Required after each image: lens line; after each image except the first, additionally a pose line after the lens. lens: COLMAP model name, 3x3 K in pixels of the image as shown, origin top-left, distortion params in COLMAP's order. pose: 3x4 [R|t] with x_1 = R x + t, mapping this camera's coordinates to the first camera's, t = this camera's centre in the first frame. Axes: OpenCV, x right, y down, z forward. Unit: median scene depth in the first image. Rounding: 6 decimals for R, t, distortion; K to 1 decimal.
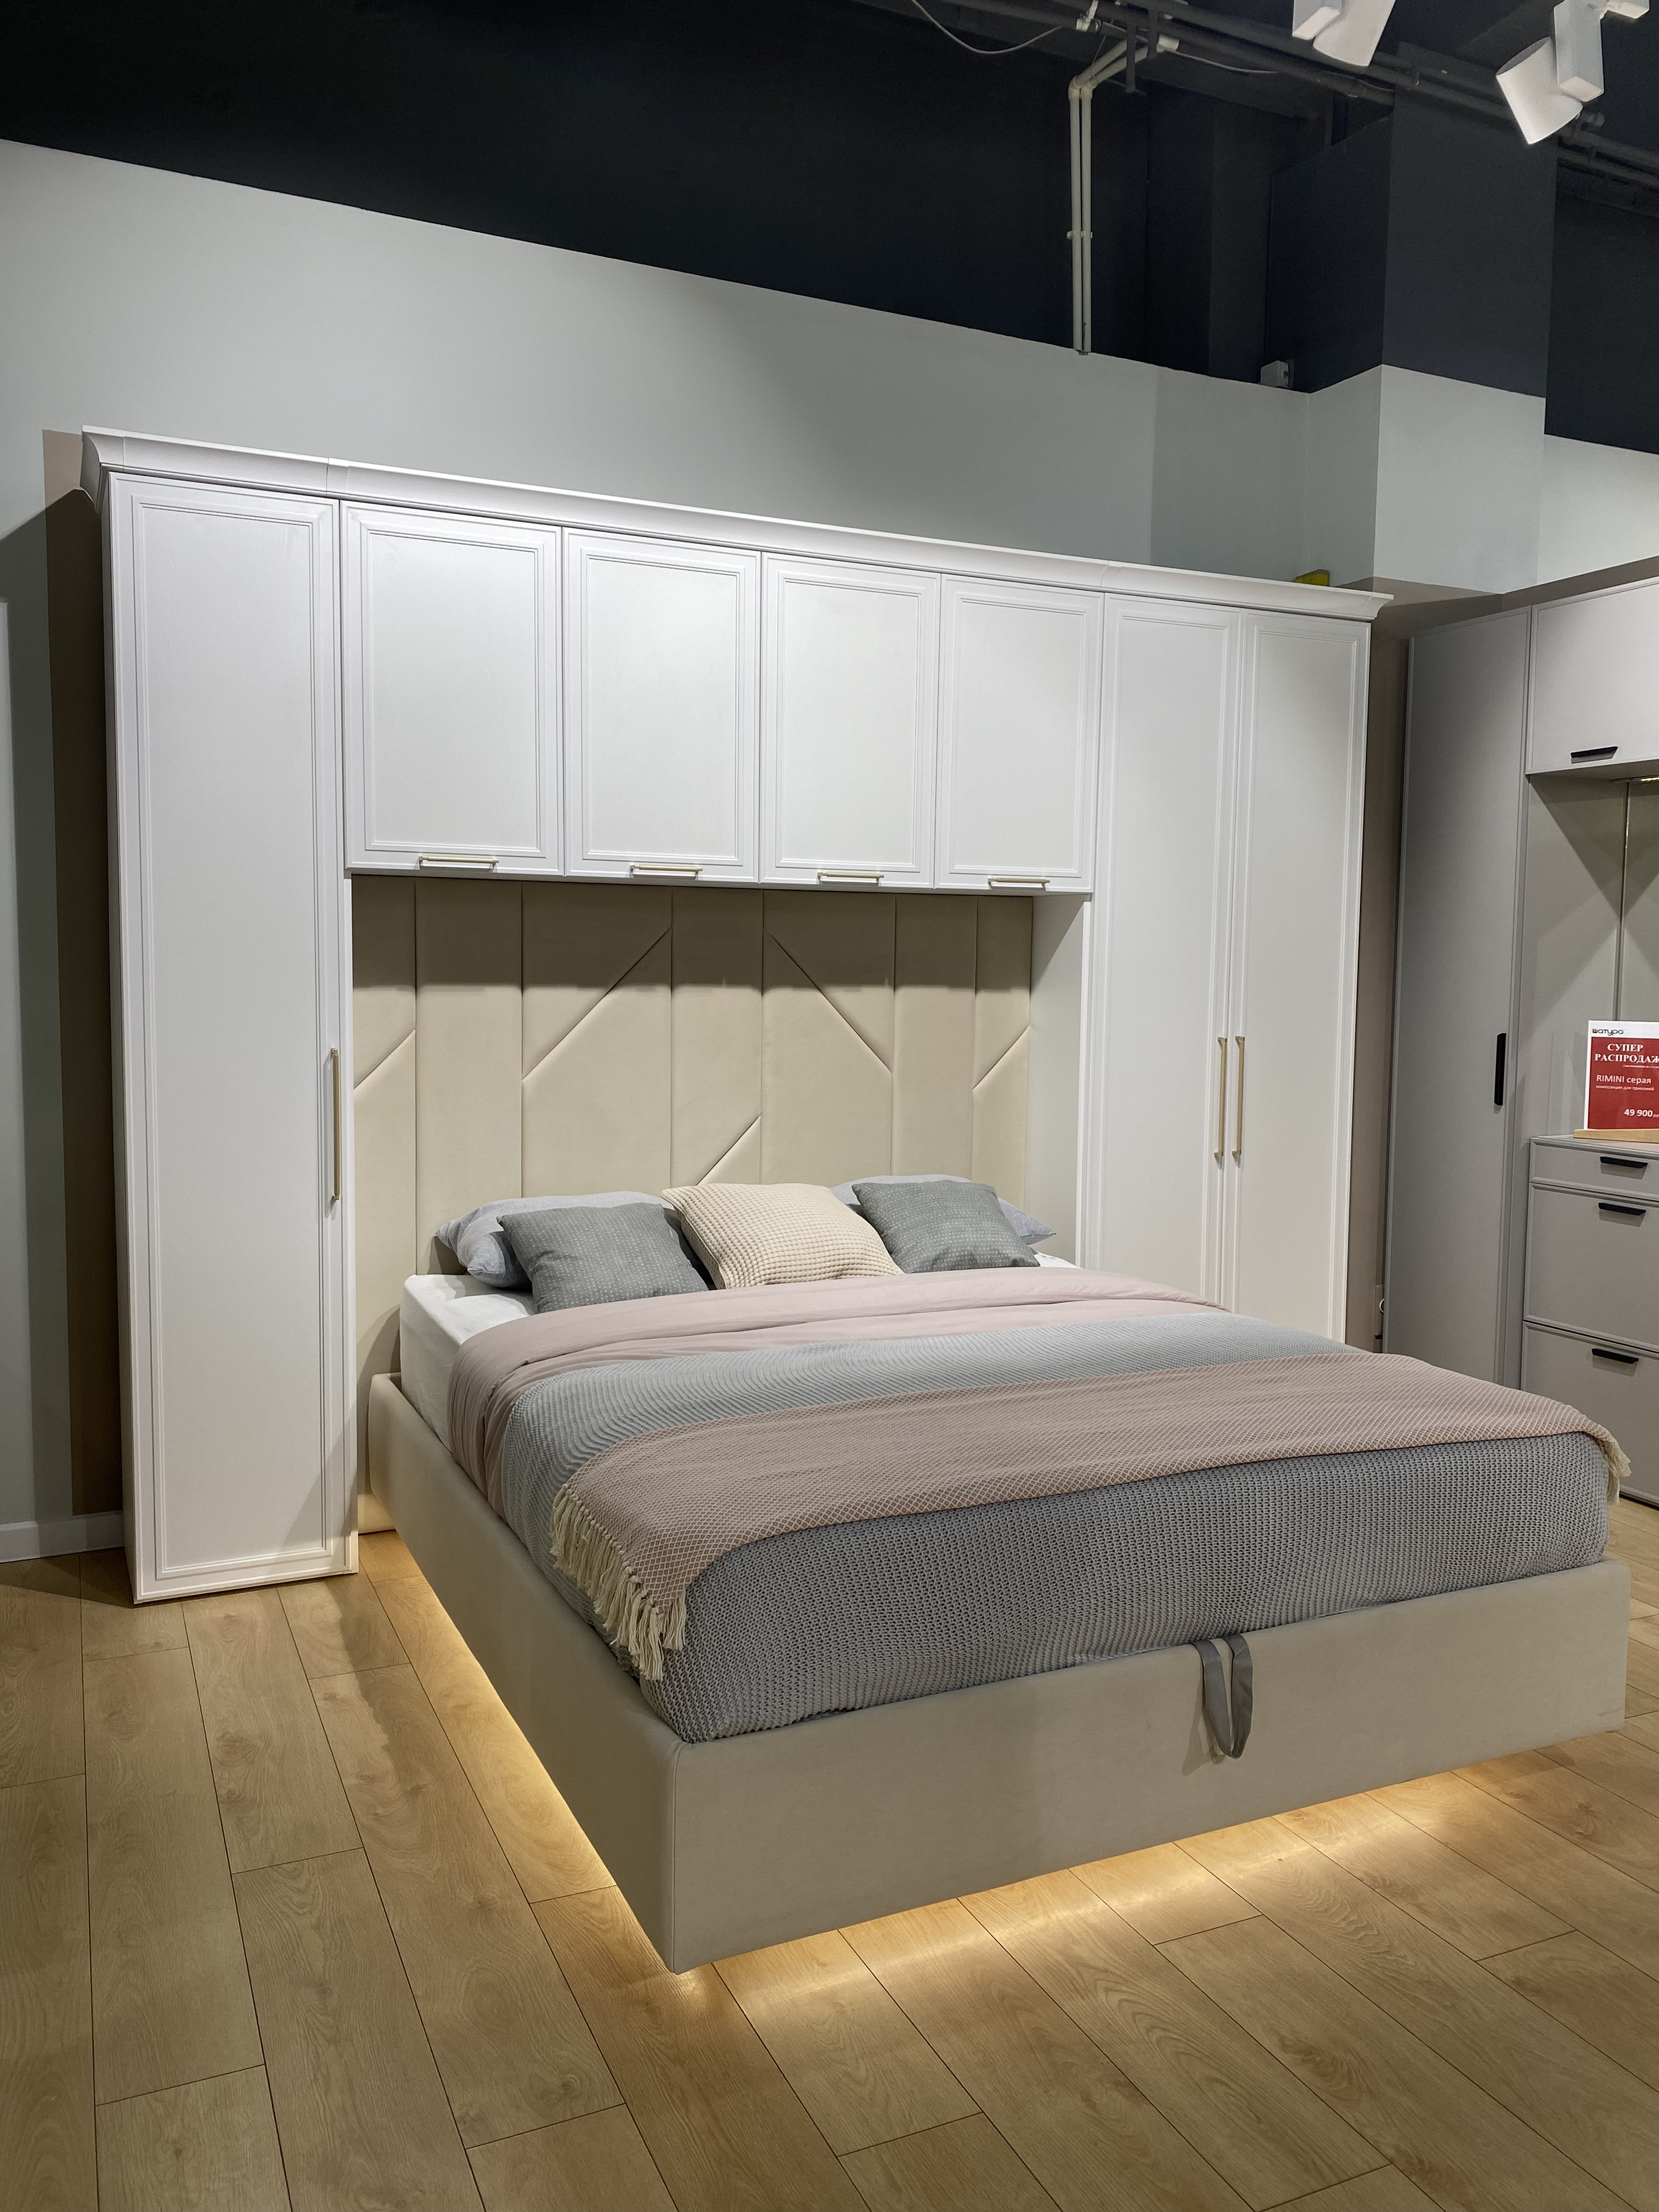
lens RADIAL K [[1694.6, 0, 860.5], [0, 1694.6, 1093.9], [0, 0, 1]] dist [0.050822, -0.059337]
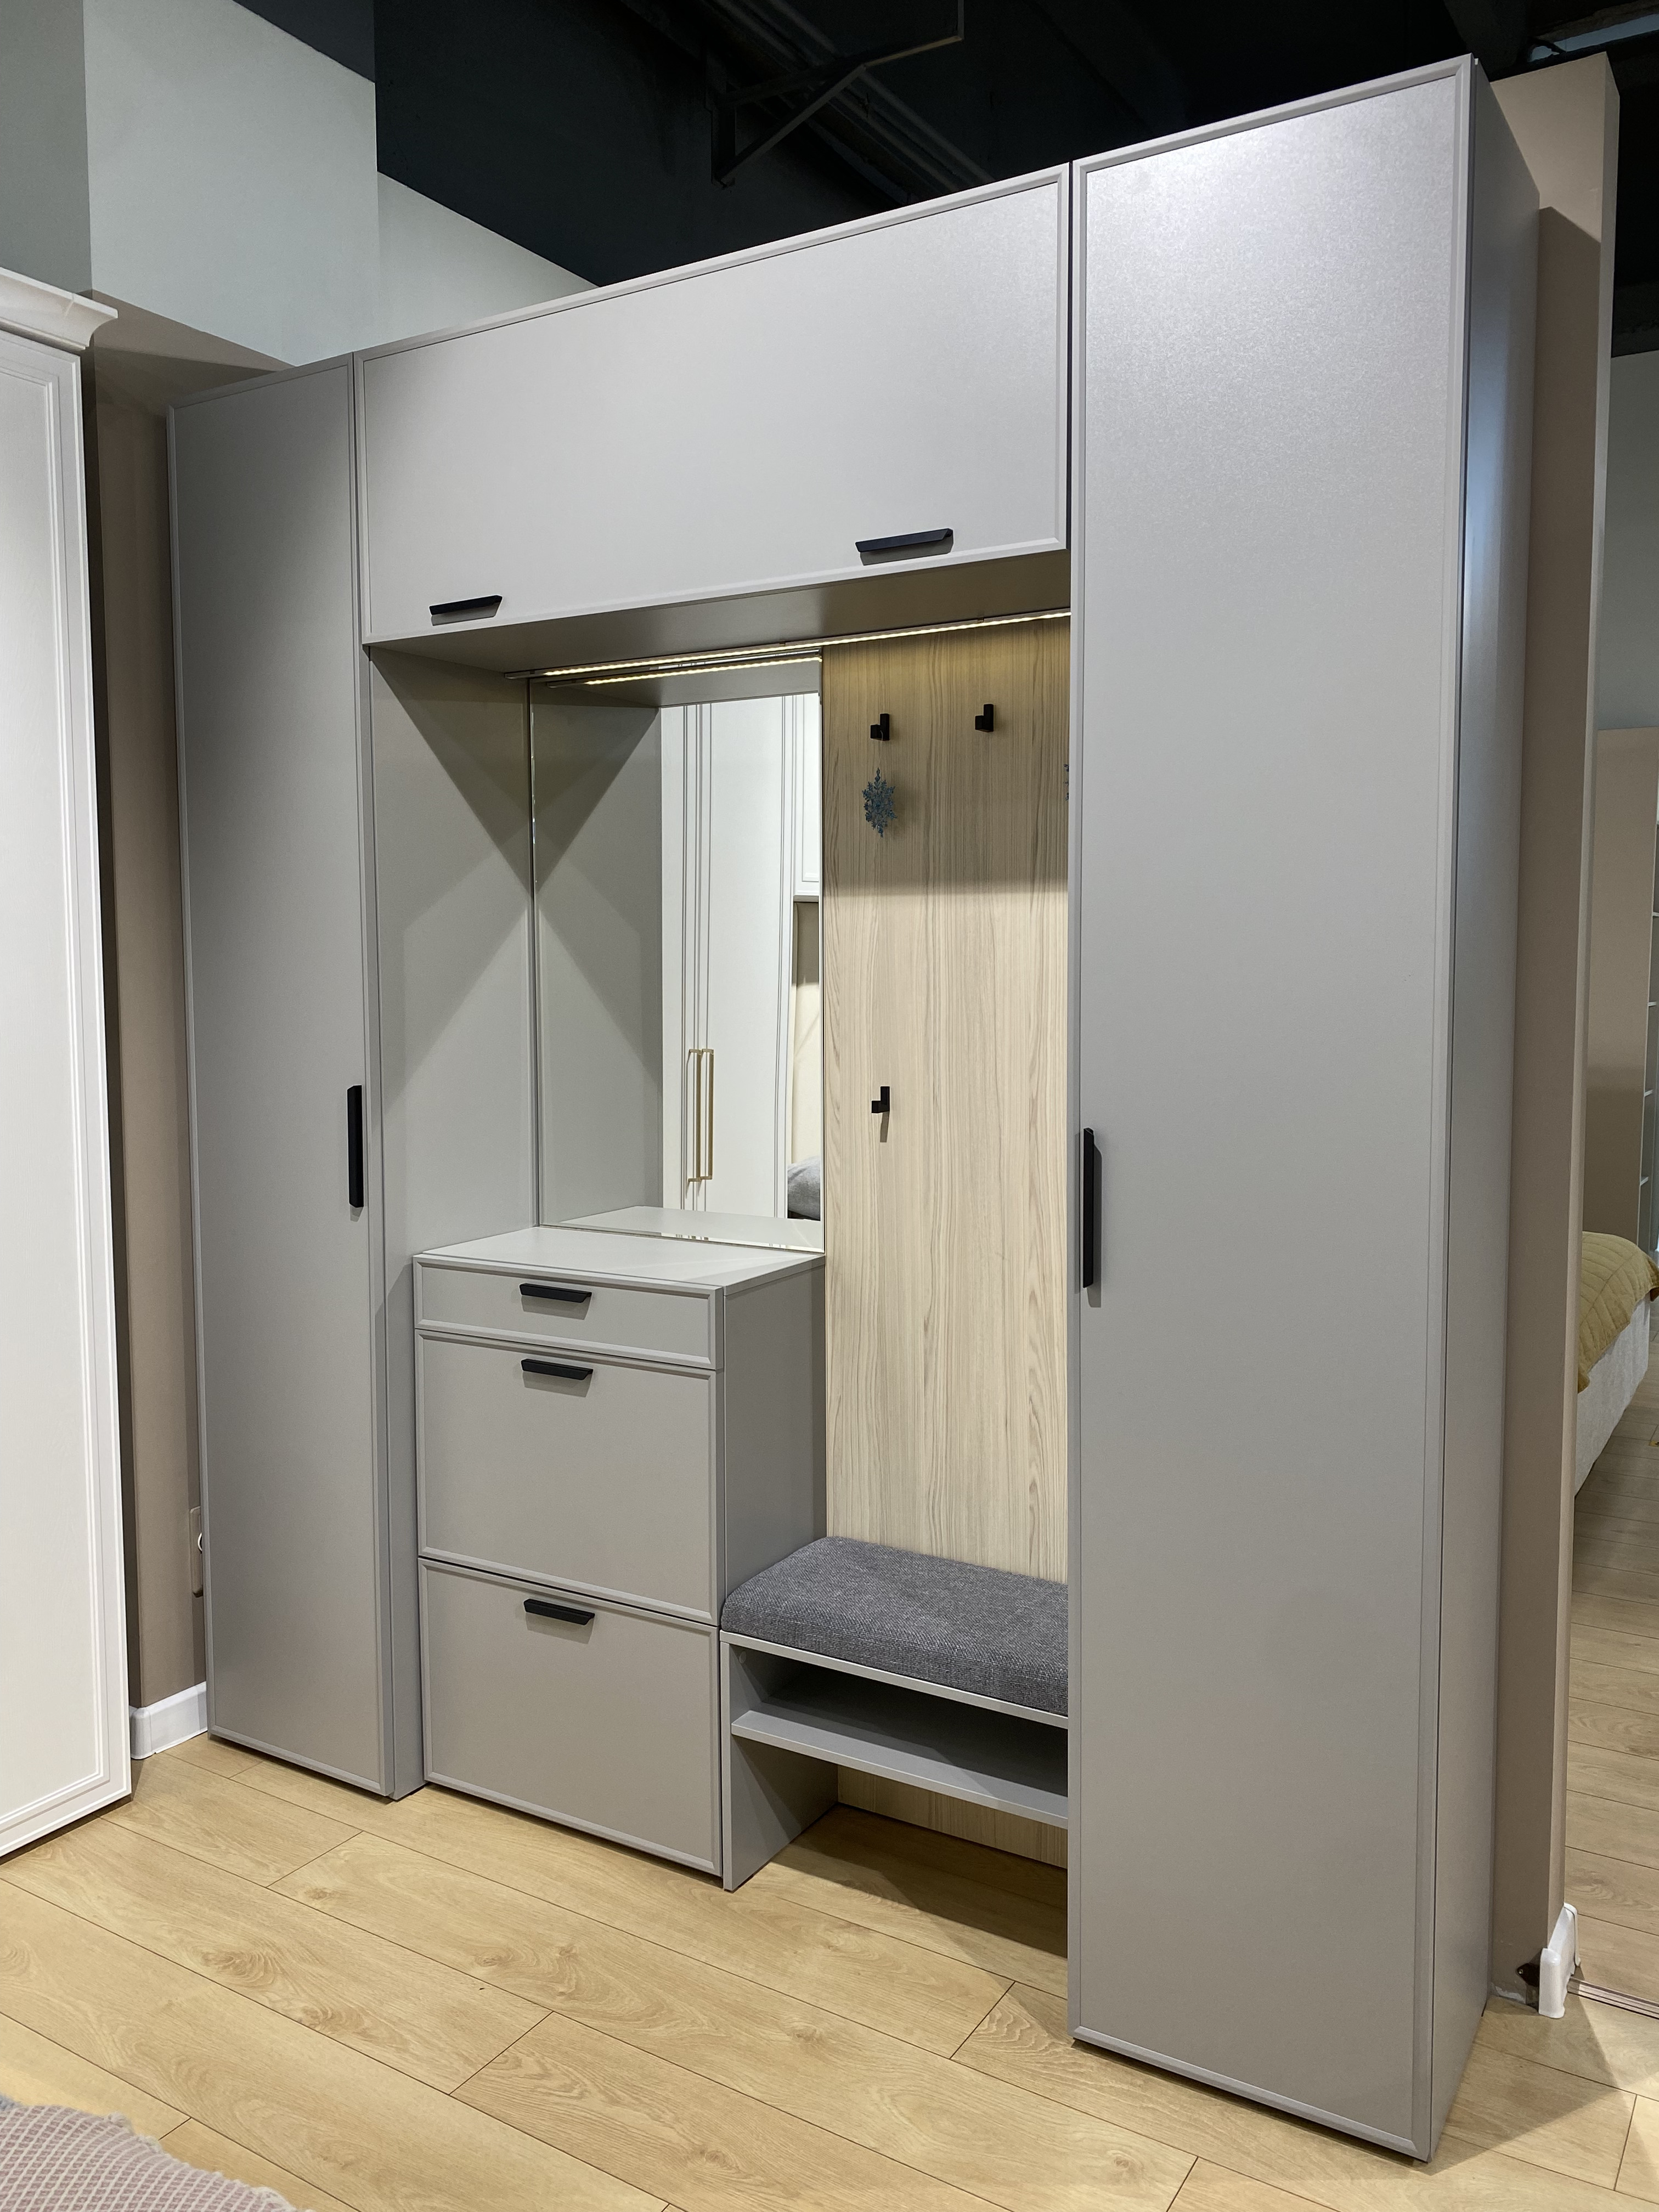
lens RADIAL K [[1694.6, 0, 860.5], [0, 1694.6, 1093.9], [0, 0, 1]] dist [0.050822, -0.059337]
pose [[0.830777, -0.053520, 0.554026, 0.194526], [0.054166, 0.998416, 0.015226, -0.032154], [-0.553963, 0.017360, 0.832360, 0.411466]]
